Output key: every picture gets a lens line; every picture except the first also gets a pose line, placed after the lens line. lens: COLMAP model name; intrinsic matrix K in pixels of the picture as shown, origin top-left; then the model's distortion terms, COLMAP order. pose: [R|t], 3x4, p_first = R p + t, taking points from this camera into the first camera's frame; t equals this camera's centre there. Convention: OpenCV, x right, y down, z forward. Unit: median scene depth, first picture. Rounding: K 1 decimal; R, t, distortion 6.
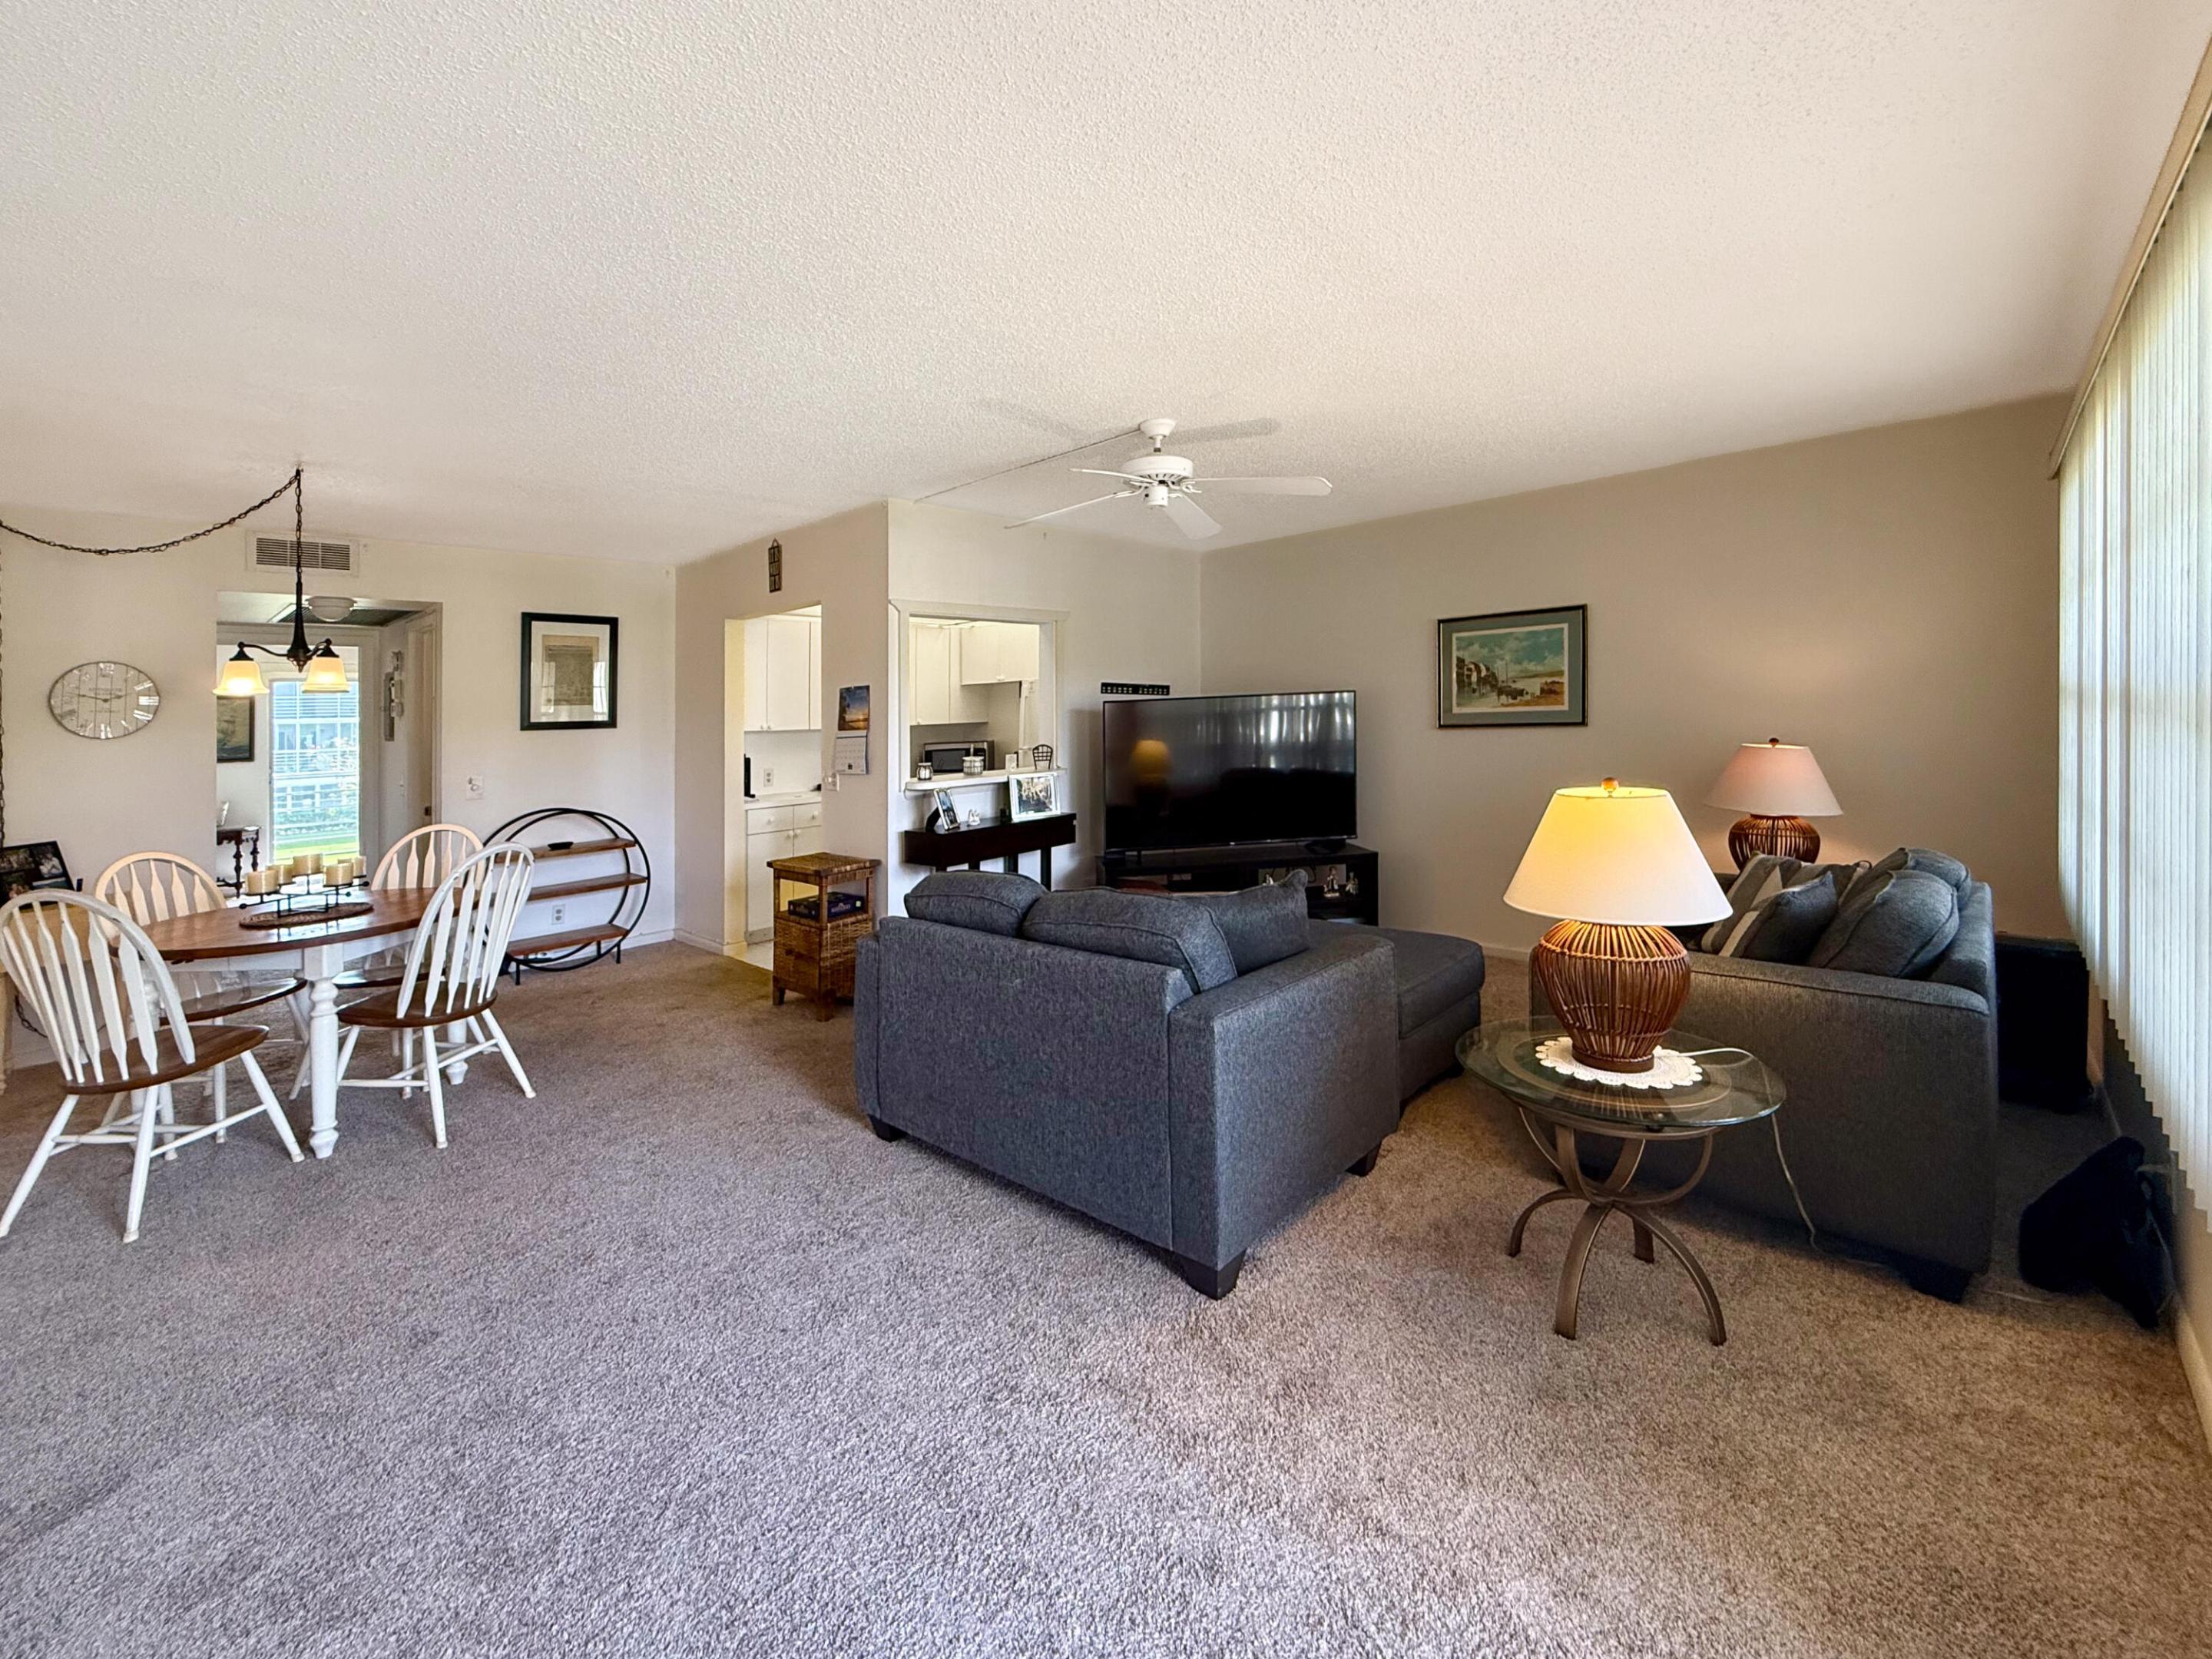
lens RADIAL K [[936.5, 0, 1064.5], [0, 936.5, 682.7], [0, 0, 1]] dist [-0.000258, -0.000433]
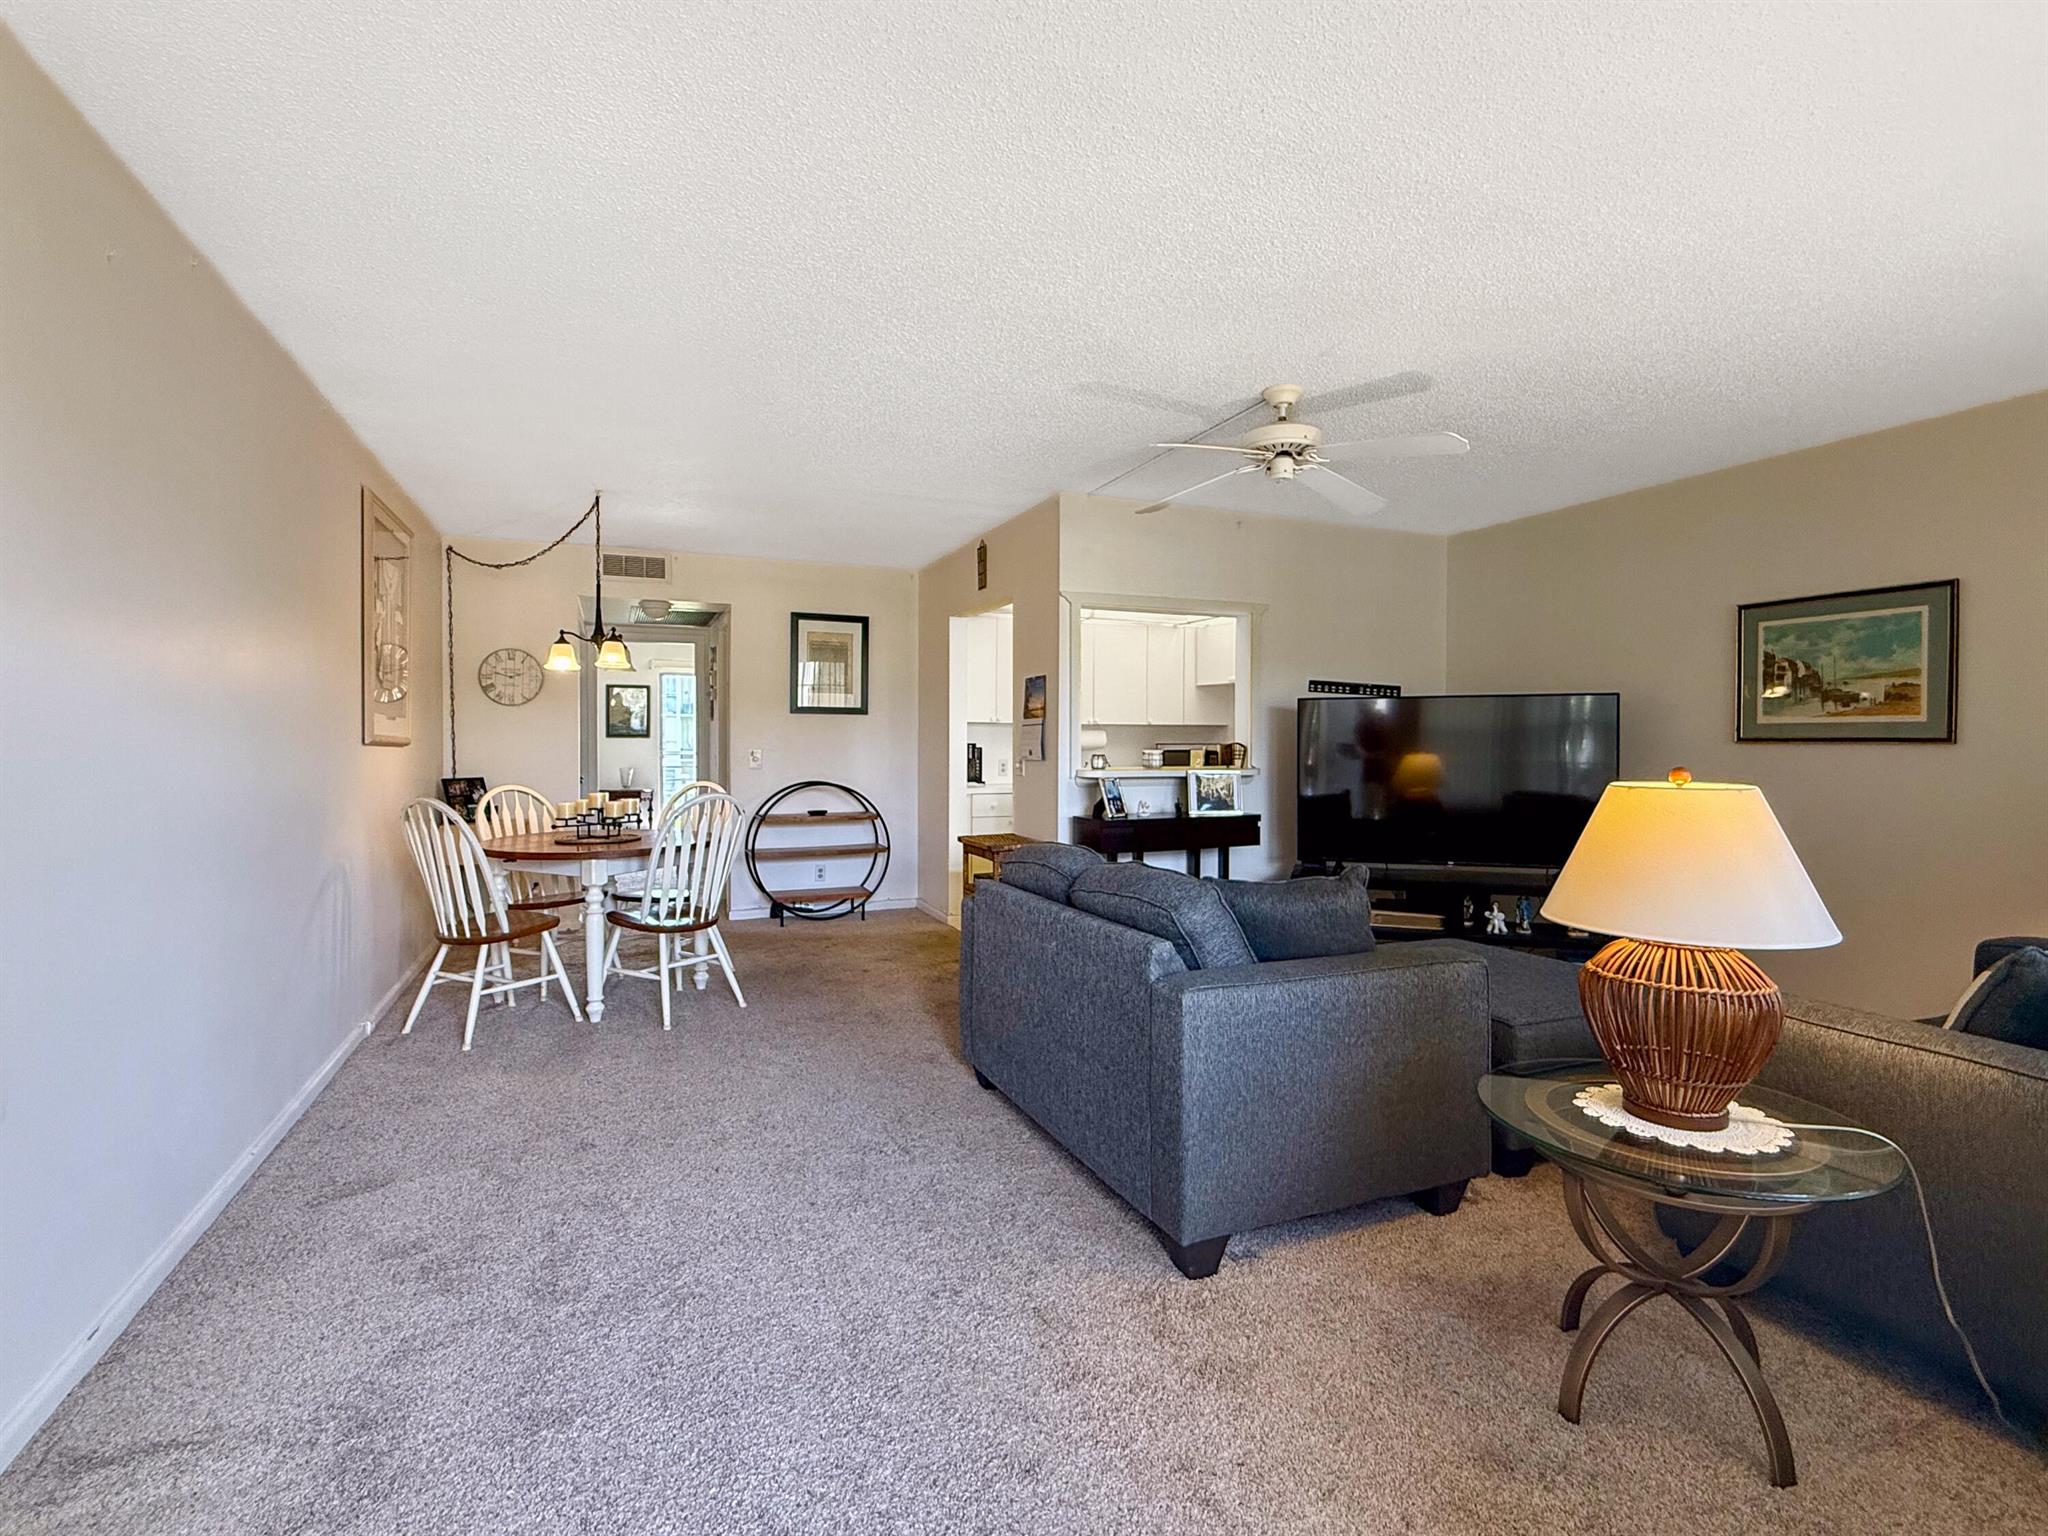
lens RADIAL K [[956.5, 0, 1005.1], [0, 956.5, 724.4], [0, 0, 1]] dist [0.005745, -0.005094]
pose [[0.917347, 0.034213, -0.396615, 0.186873], [-0.022829, 0.999182, 0.033389, 0.025192], [0.397433, -0.021576, 0.917378, 0.007057]]
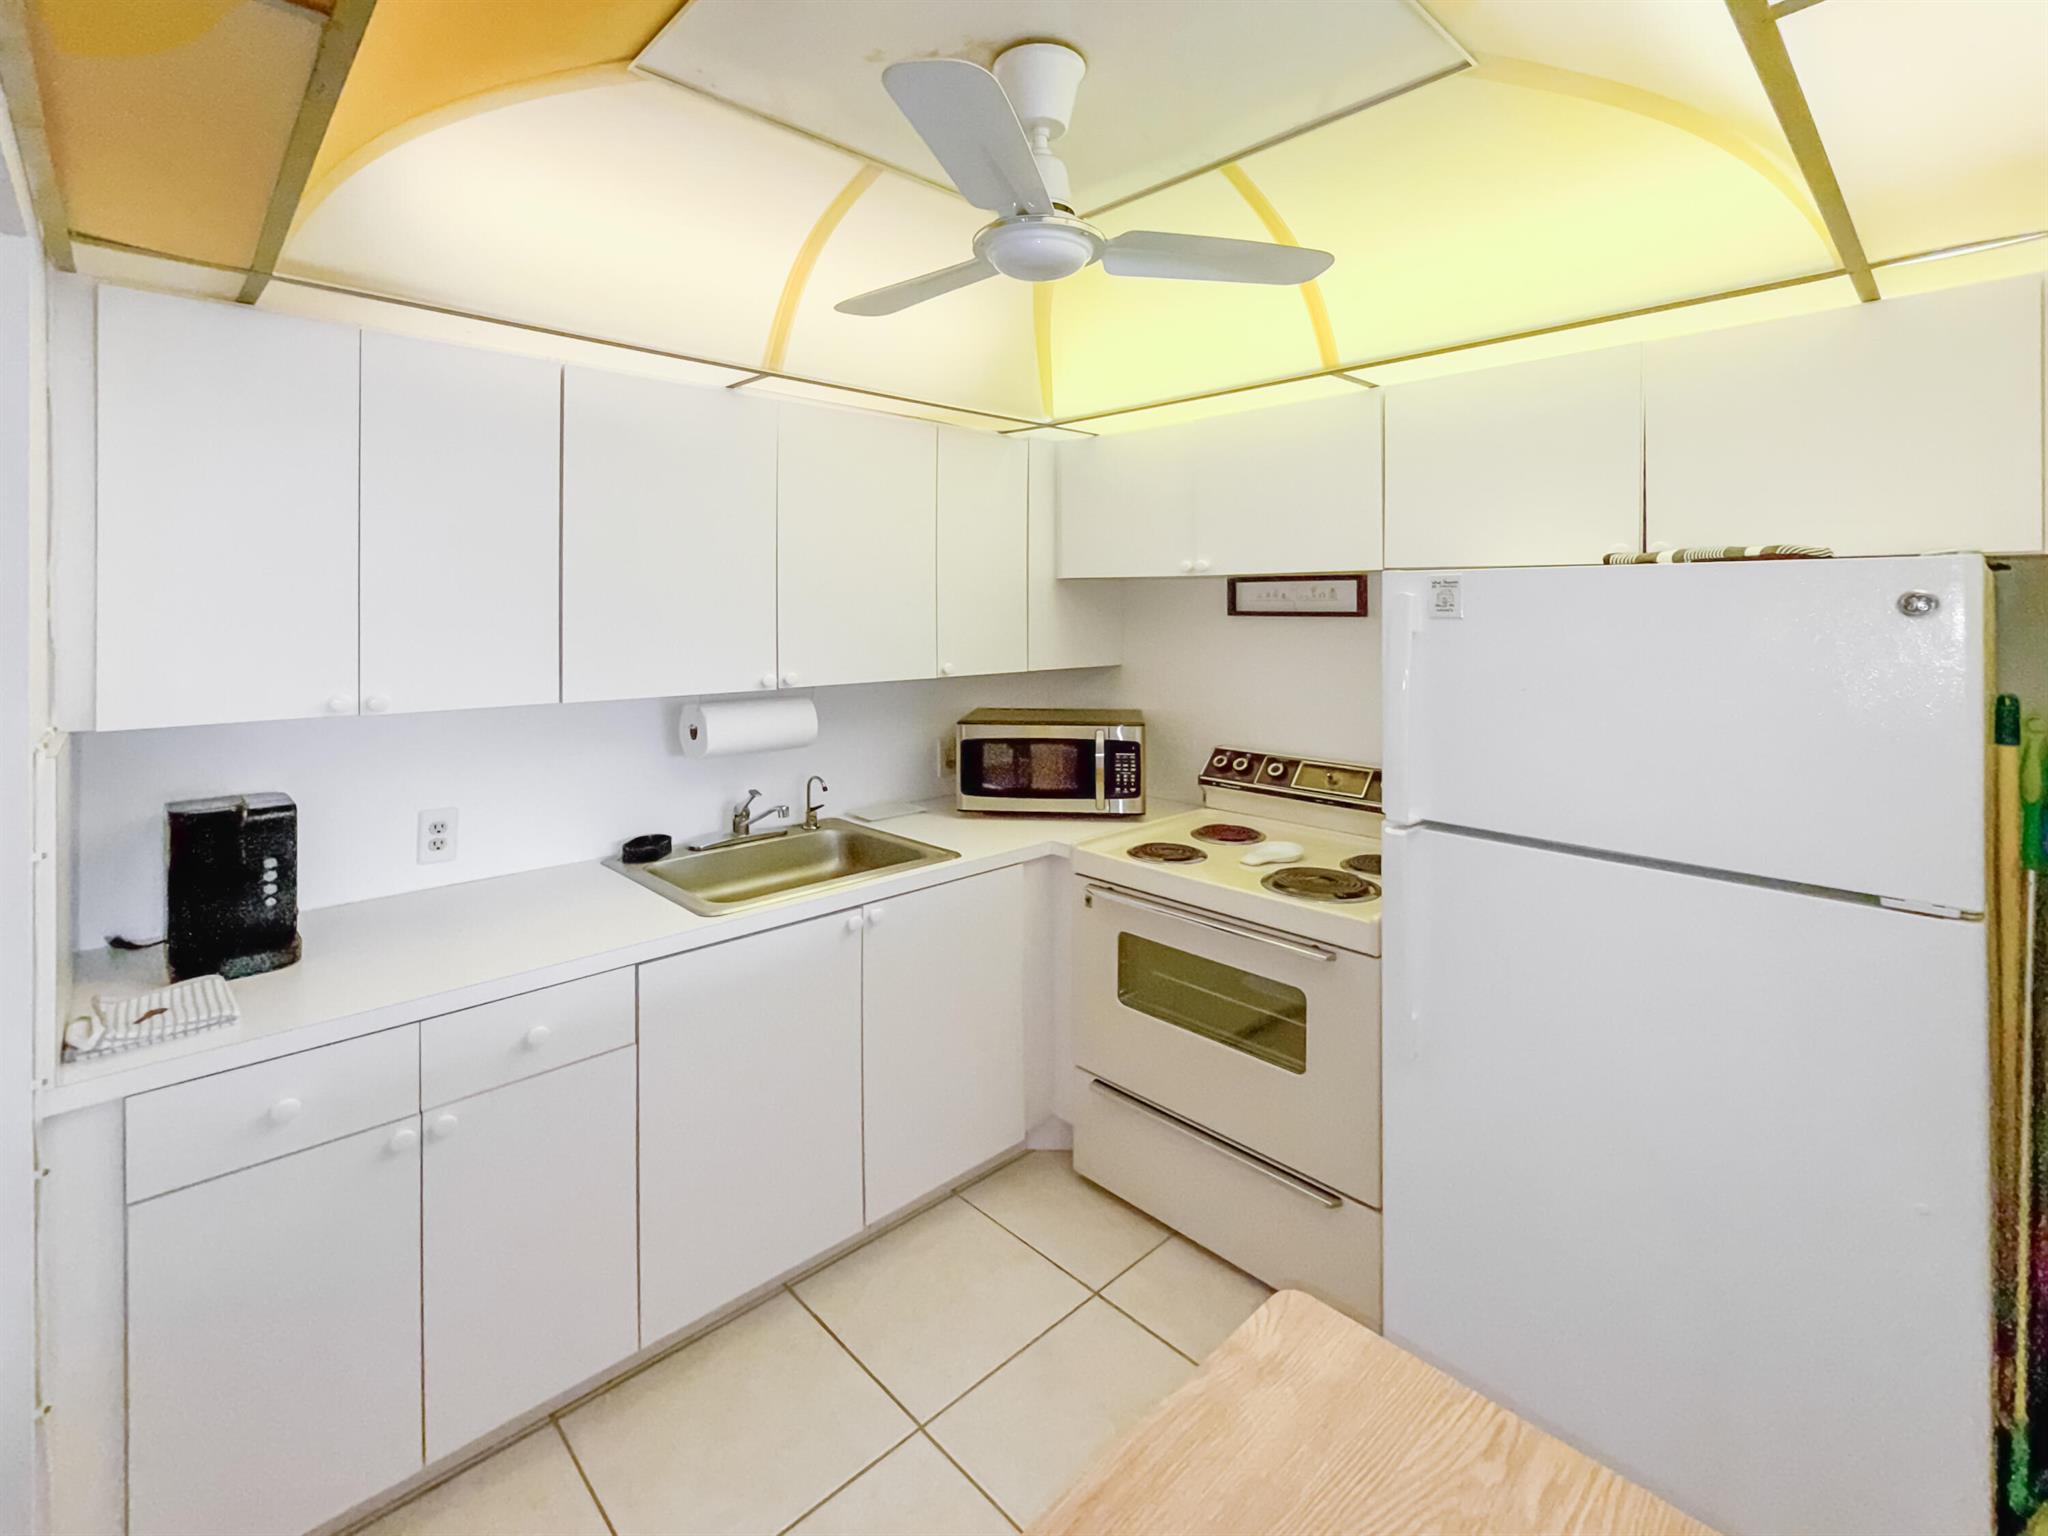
lens RADIAL K [[755.6, 0, 942.8], [0, 755.6, 648.3], [0, 0, 1]] dist [-0.010072, -0.000120]
pose [[0.997245, 0.071225, 0.020723, -0.269380], [-0.072052, 0.996501, 0.042368, 0.026496], [-0.017632, -0.043744, 0.998887, 1.165321]]
